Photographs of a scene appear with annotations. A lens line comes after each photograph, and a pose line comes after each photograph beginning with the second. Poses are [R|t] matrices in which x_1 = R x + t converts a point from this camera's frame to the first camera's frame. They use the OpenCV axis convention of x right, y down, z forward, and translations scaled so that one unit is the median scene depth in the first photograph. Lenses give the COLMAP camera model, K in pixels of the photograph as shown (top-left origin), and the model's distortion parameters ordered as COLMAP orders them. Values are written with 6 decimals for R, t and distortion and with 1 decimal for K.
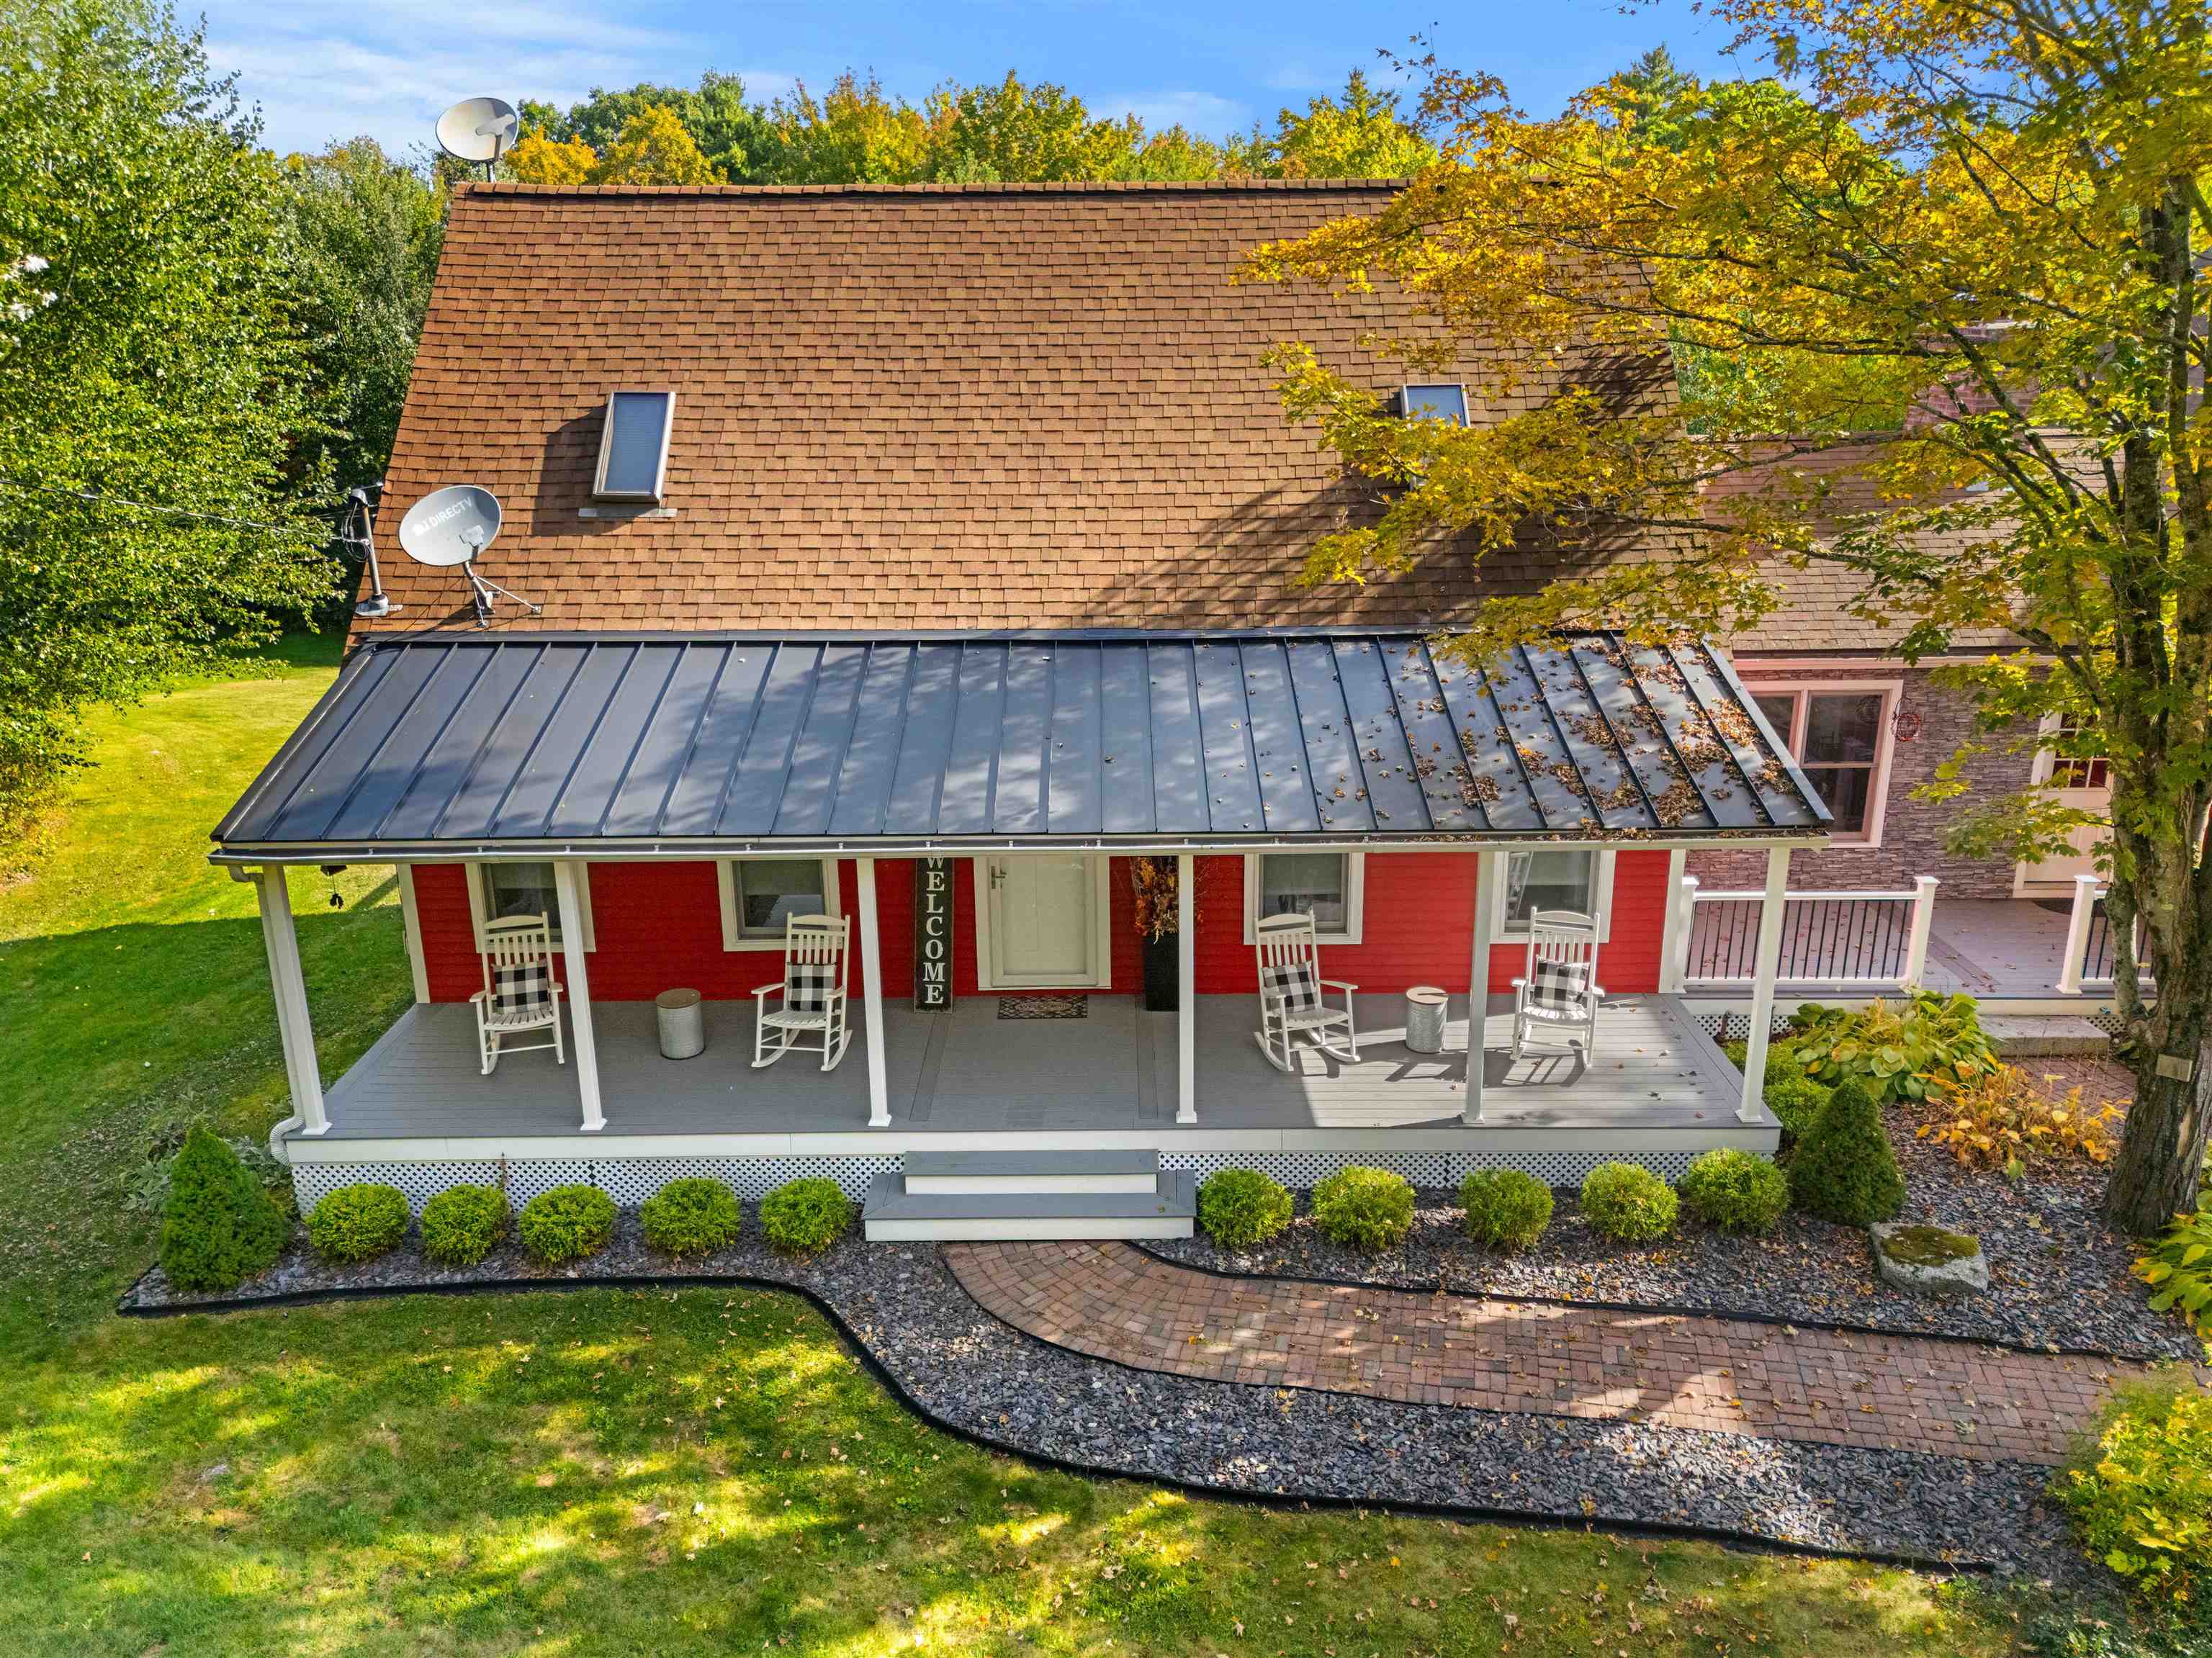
lens RADIAL K [[1612.6, 0, 1106.0], [0, 1612.6, 829.0], [0, 0, 1]] dist [0.077905, -0.086758]
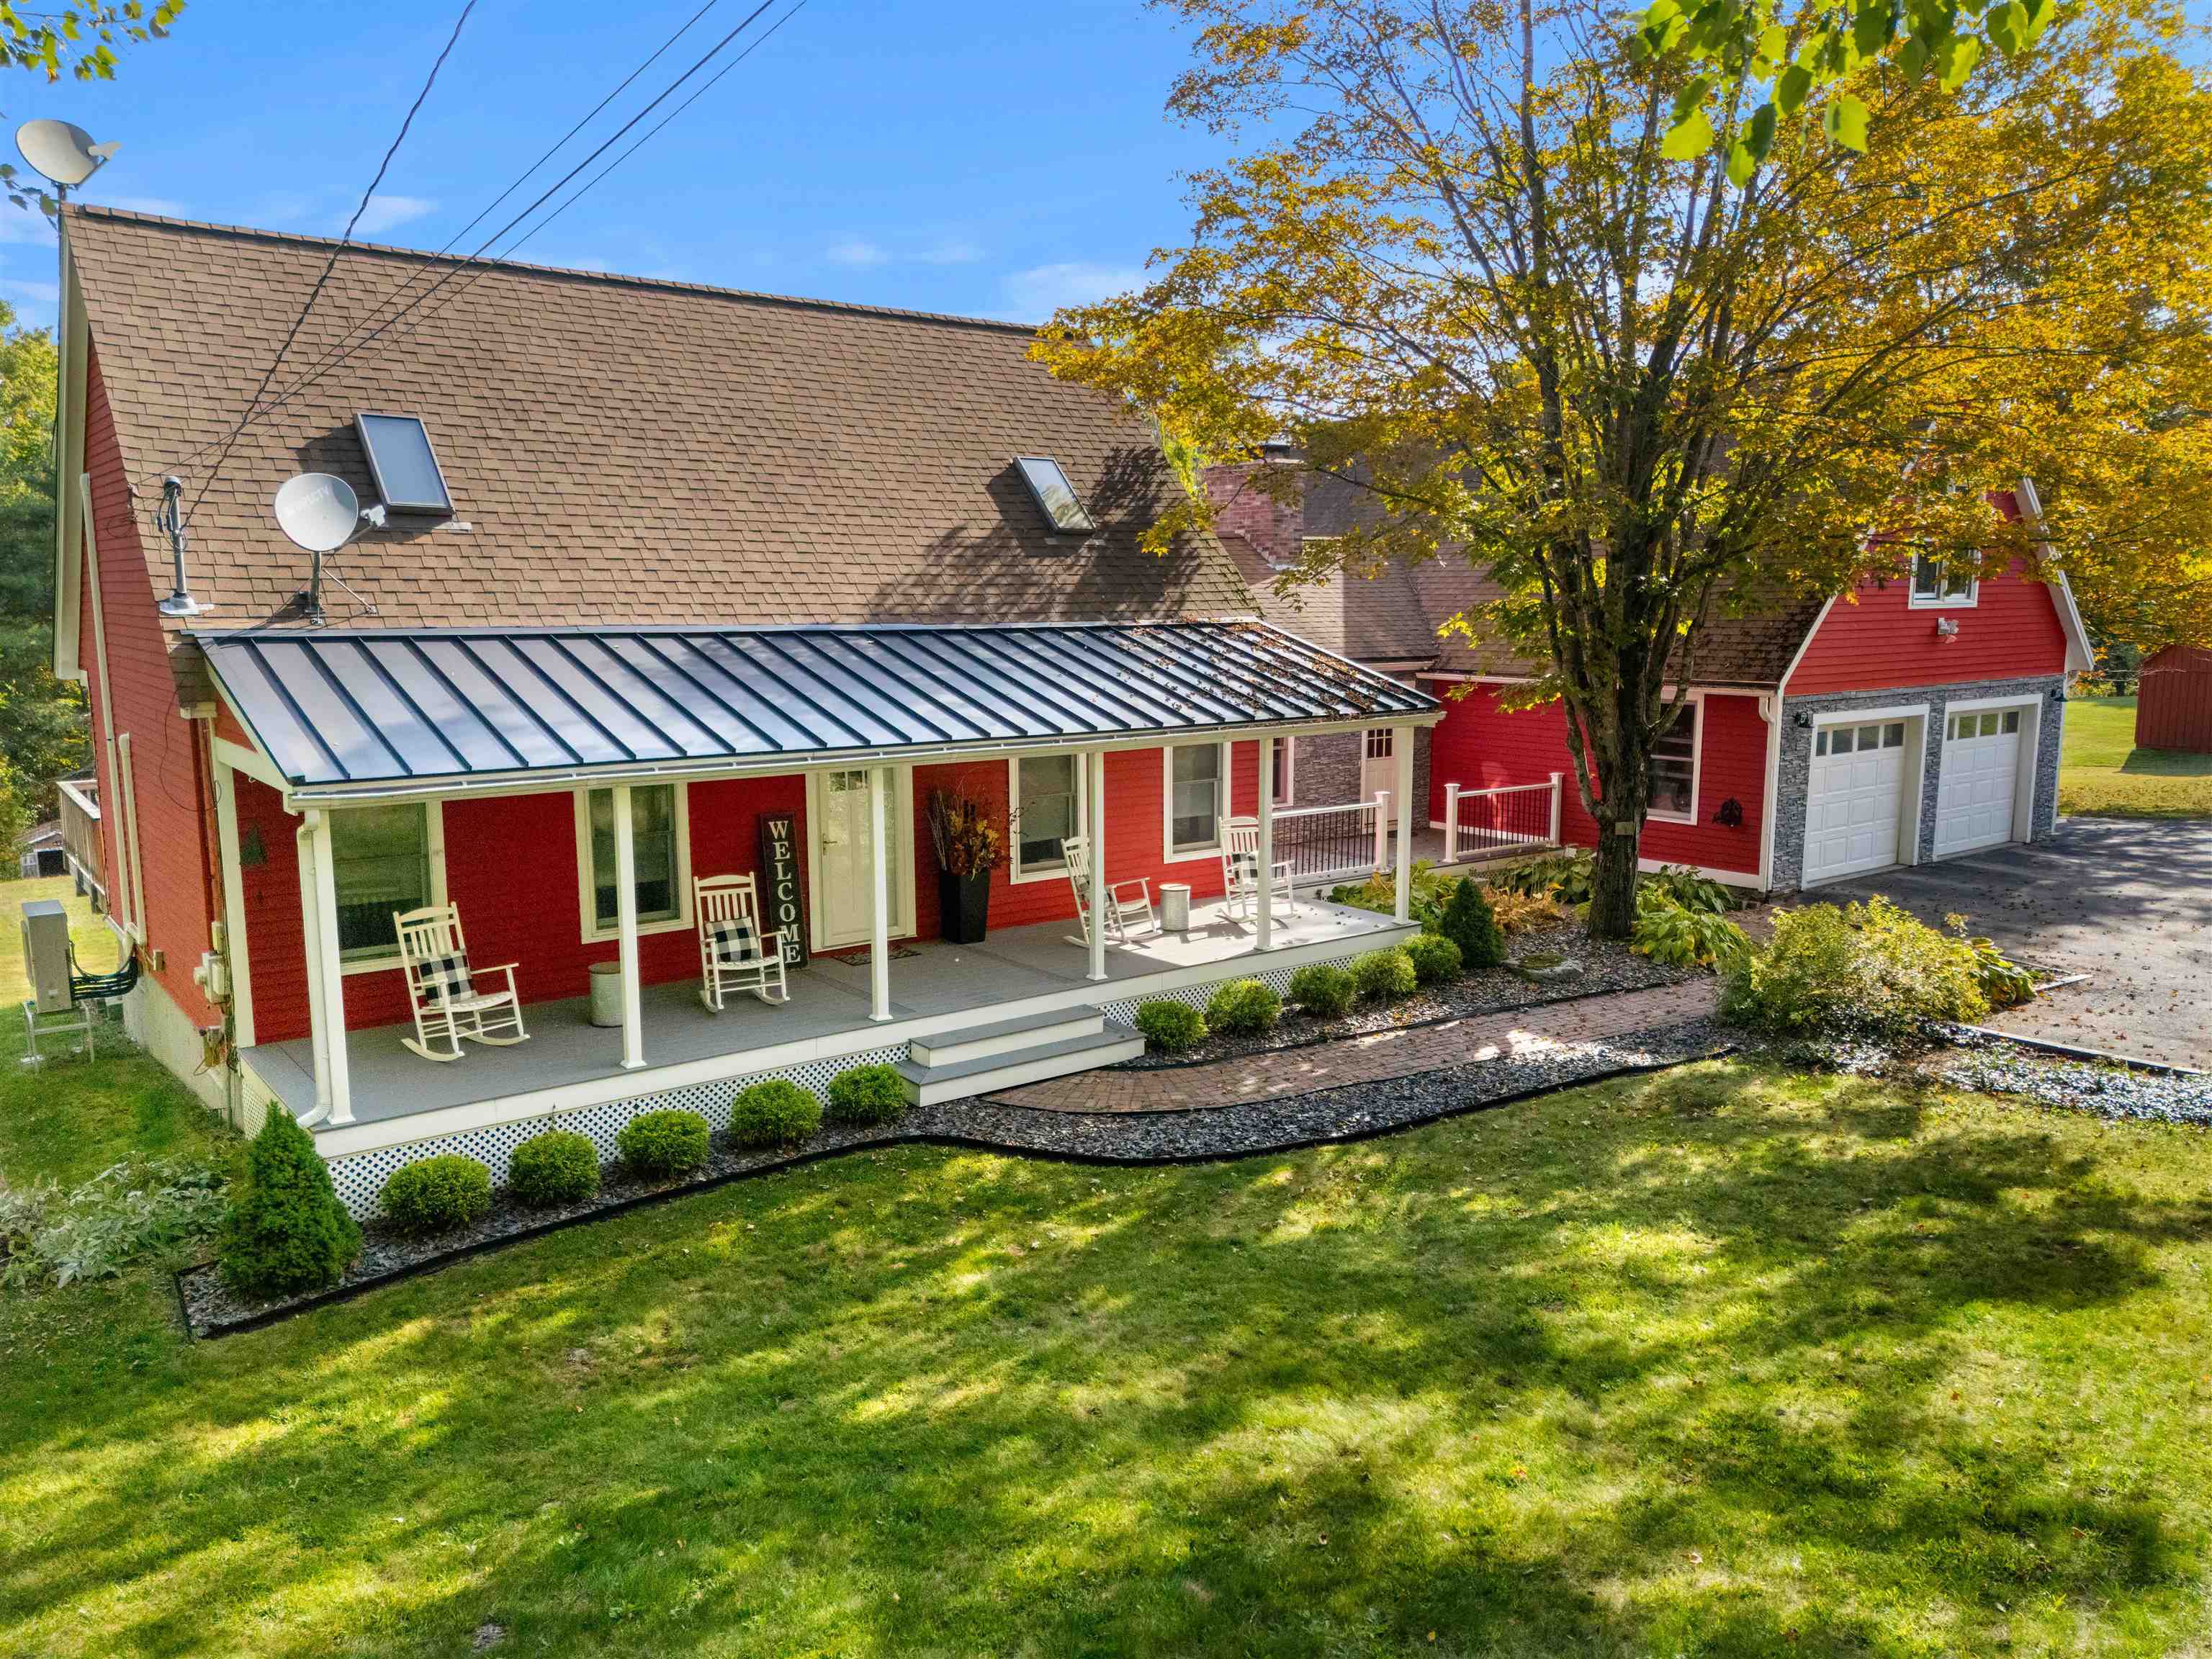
lens RADIAL K [[1582.6, 0, 1113.4], [0, 1582.6, 843.7], [0, 0, 1]] dist [0.058622, -0.061226]
pose [[0.794435, -0.088200, 0.600910, -0.705782], [0.174912, 0.980706, -0.087298, 0.198421], [-0.581617, 0.174459, 0.794535, 0.007958]]
